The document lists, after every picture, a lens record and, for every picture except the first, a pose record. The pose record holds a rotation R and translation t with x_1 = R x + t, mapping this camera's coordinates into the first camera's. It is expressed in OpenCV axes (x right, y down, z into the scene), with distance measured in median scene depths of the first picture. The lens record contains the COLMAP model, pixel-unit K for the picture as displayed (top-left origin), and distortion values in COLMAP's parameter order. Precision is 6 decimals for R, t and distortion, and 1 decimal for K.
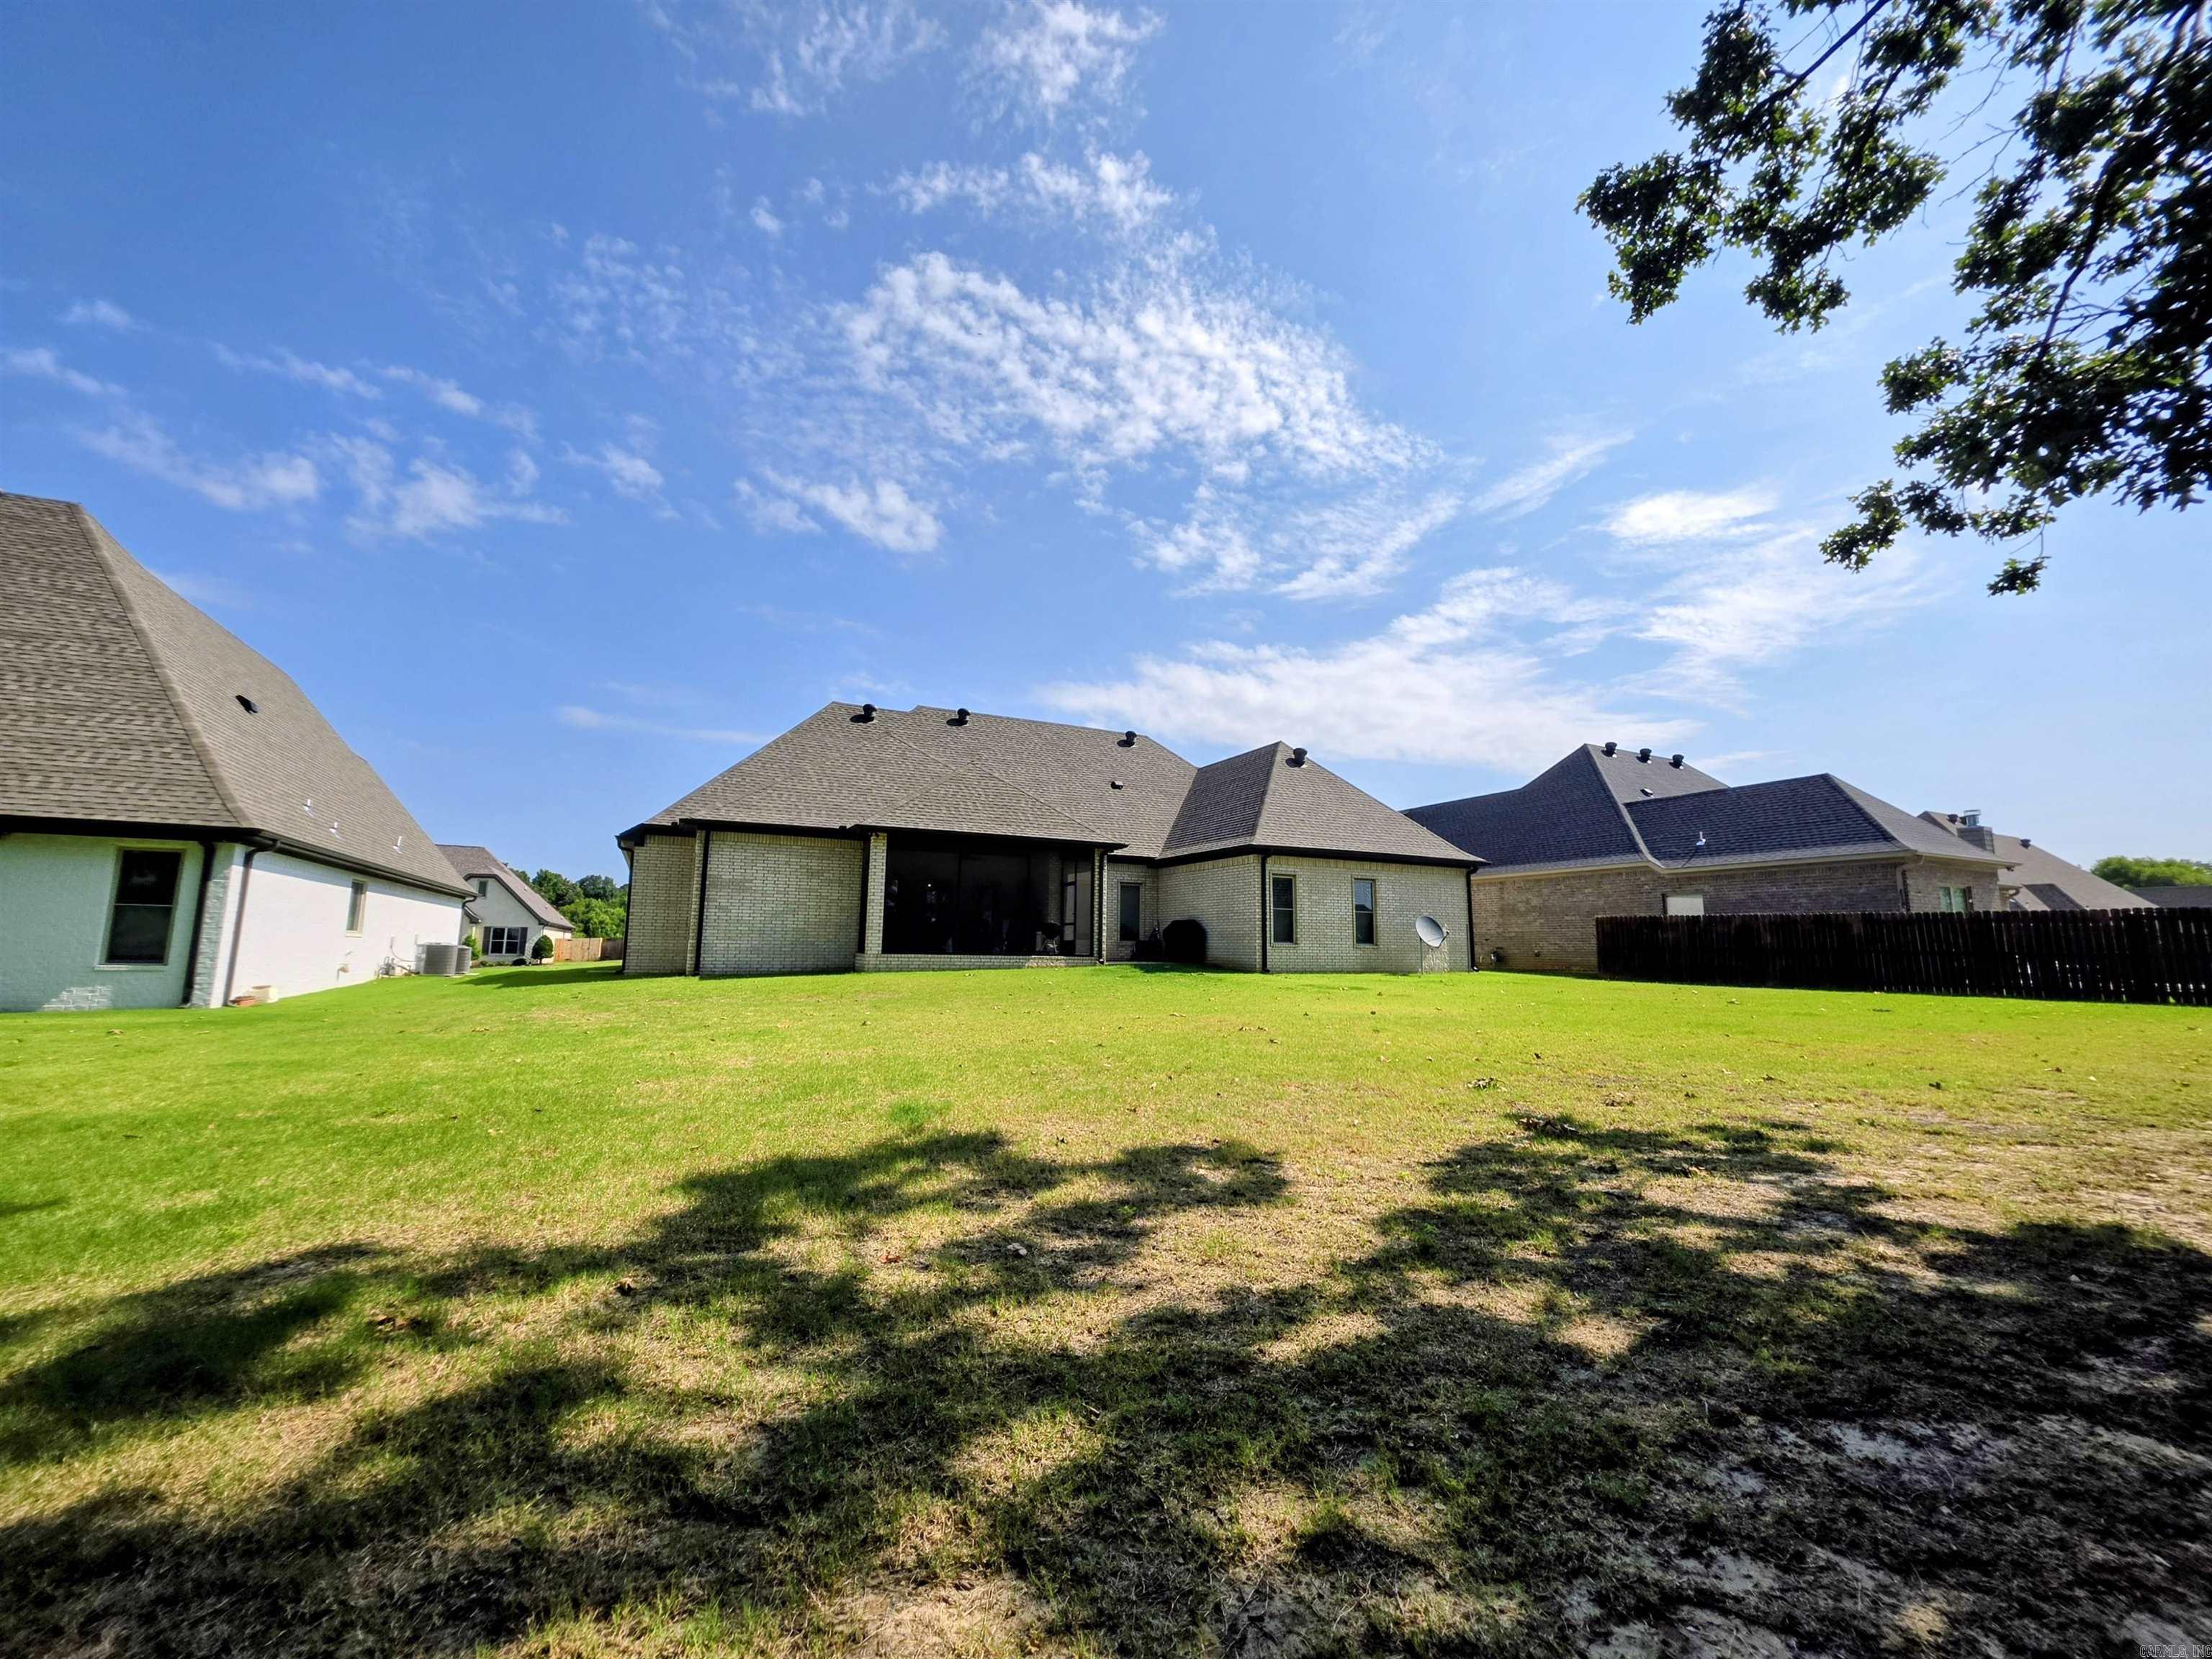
lens RADIAL K [[893.2, 0, 1097.5], [0, 893.2, 825.7], [0, 0, 1]] dist [-0.001424, -0.000458]
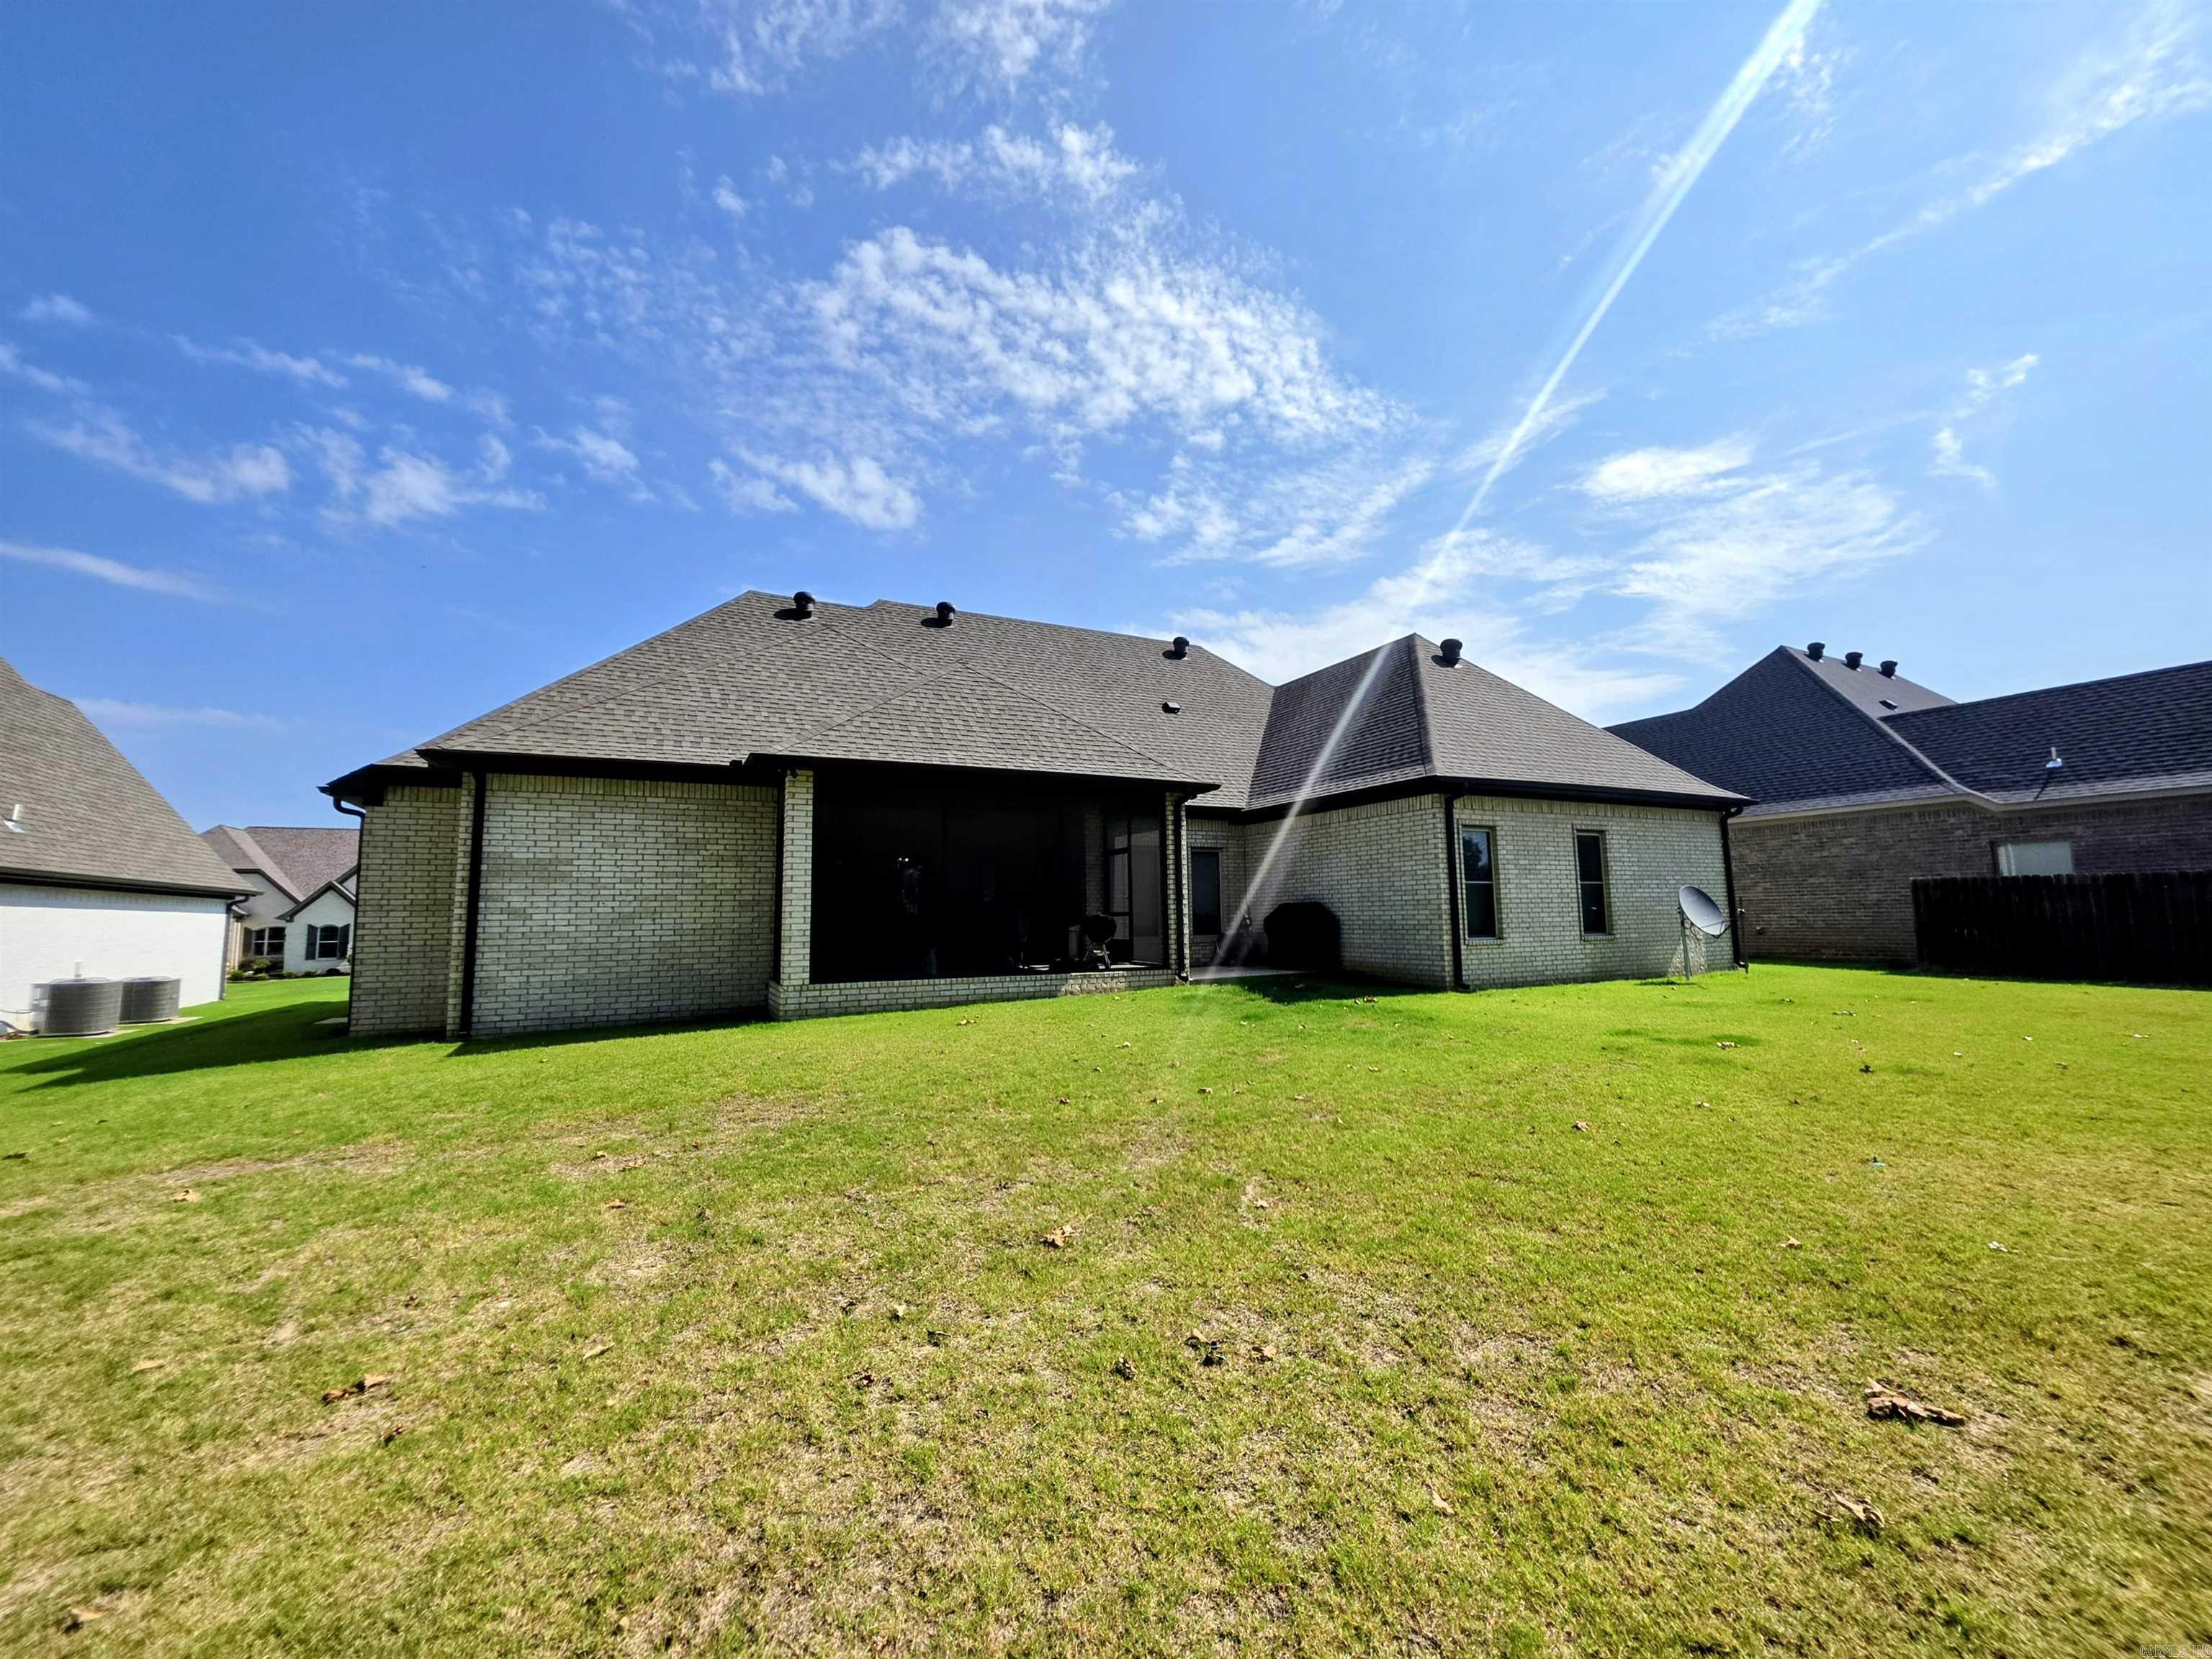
lens RADIAL K [[877.0, 0, 1106.0], [0, 877.0, 829.5], [0, 0, 1]] dist [0.019675, -0.000084]
pose [[0.999340, -0.027721, 0.023486, -0.054106], [0.026798, 0.998890, 0.038733, 0.024355], [-0.024534, -0.038078, 0.998974, 0.364425]]
